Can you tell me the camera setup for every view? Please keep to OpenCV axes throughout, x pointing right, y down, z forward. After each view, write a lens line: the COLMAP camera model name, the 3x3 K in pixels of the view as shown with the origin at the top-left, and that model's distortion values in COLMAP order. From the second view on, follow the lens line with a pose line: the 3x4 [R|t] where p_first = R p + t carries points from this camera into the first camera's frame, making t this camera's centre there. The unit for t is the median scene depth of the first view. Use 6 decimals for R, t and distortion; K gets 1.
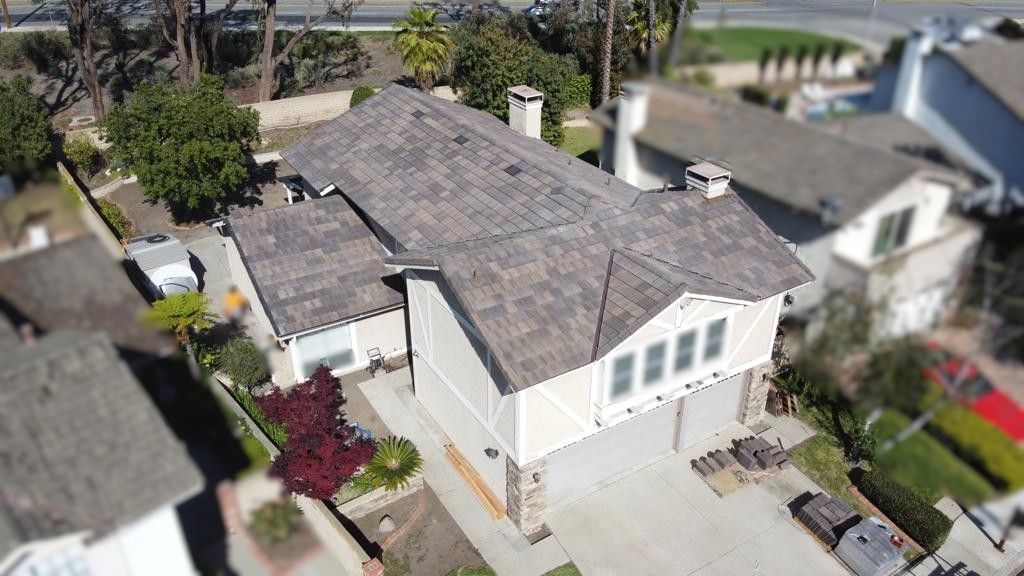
lens RADIAL K [[736.3, 0, 507.7], [0, 736.3, 287.4], [0, 0, 1]] dist [0.015592, 0.001566]
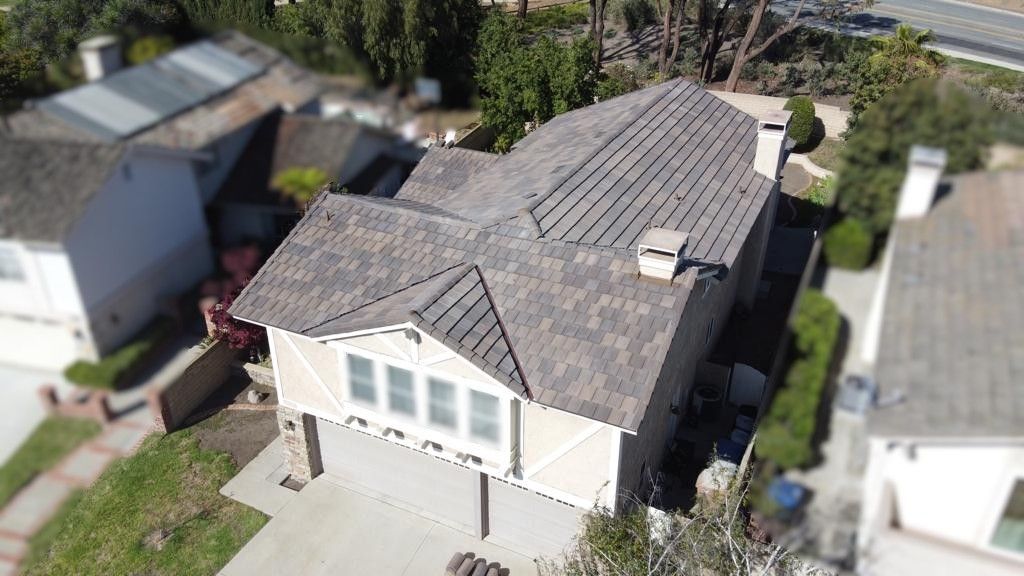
lens RADIAL K [[736.3, 0, 510.2], [0, 736.3, 287.5], [0, 0, 1]] dist [0.015592, 0.001566]
pose [[0.553830, 0.414911, -0.721887, 0.801359], [-0.419456, 0.887975, 0.188566, -0.209355], [0.719256, 0.198367, 0.665824, 0.479505]]
